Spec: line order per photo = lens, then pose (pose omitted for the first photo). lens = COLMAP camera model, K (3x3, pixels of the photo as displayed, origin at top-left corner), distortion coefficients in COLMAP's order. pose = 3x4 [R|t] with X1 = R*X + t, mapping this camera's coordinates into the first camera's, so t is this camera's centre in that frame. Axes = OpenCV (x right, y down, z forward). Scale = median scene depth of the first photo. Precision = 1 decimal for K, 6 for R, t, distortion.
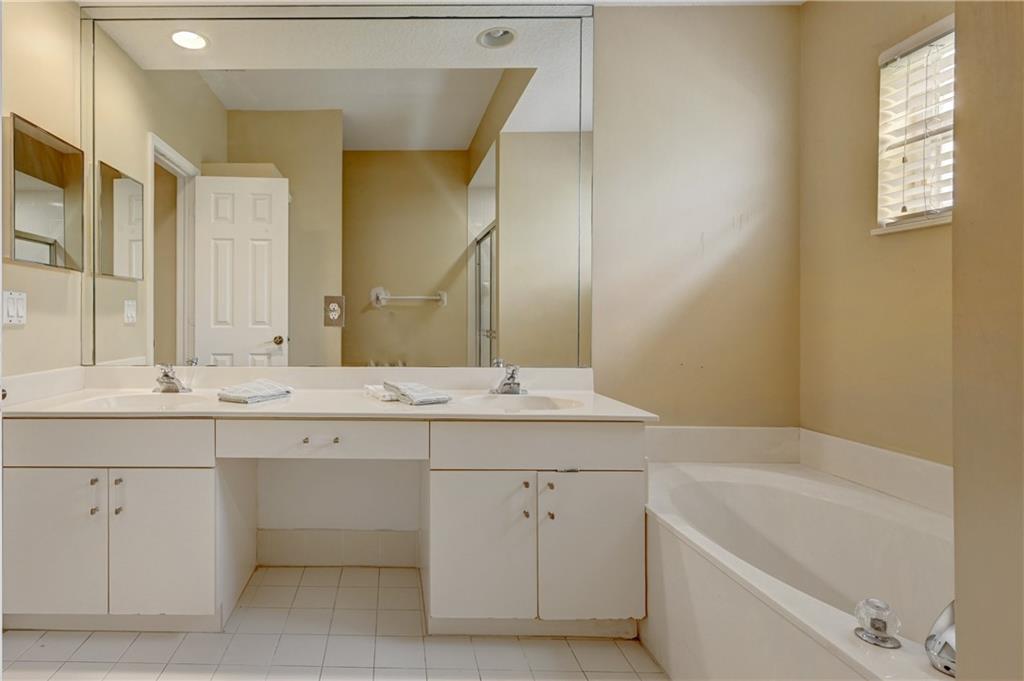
lens RADIAL K [[414.1, 0, 515.2], [0, 414.1, 345.0], [0, 0, 1]] dist [-0.000048, -0.000049]
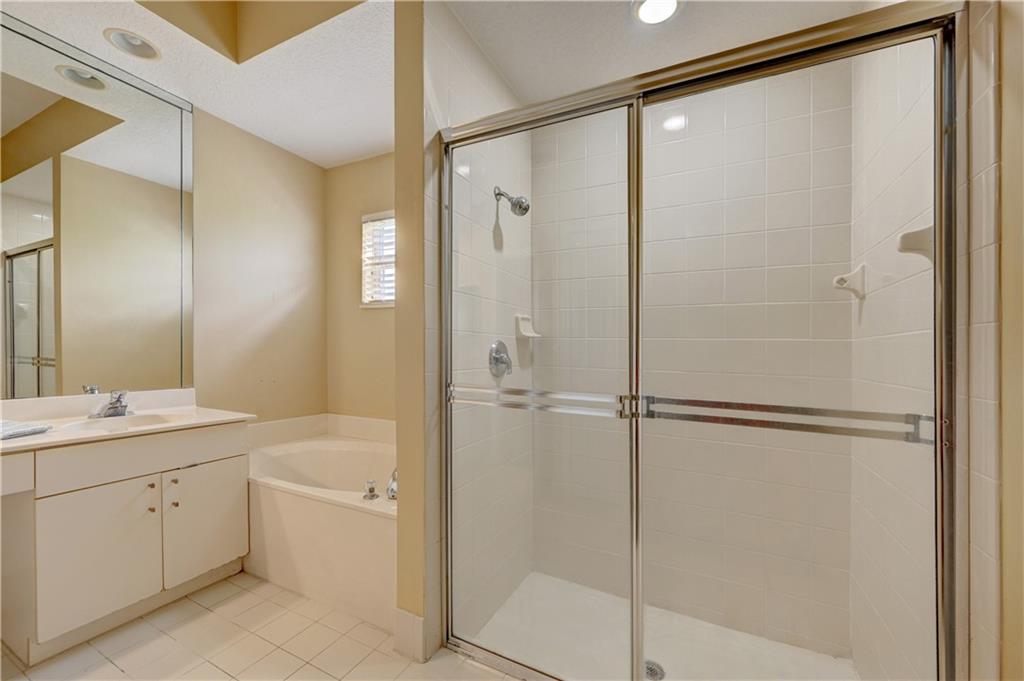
lens RADIAL K [[414.1, 0, 515.2], [0, 414.1, 345.0], [0, 0, 1]] dist [-0.000048, -0.000049]
pose [[0.411857, 0.017807, 0.911074, -0.604468], [0.015093, 0.999539, -0.026359, -0.028931], [-0.911123, 0.024607, 0.411399, -0.458730]]
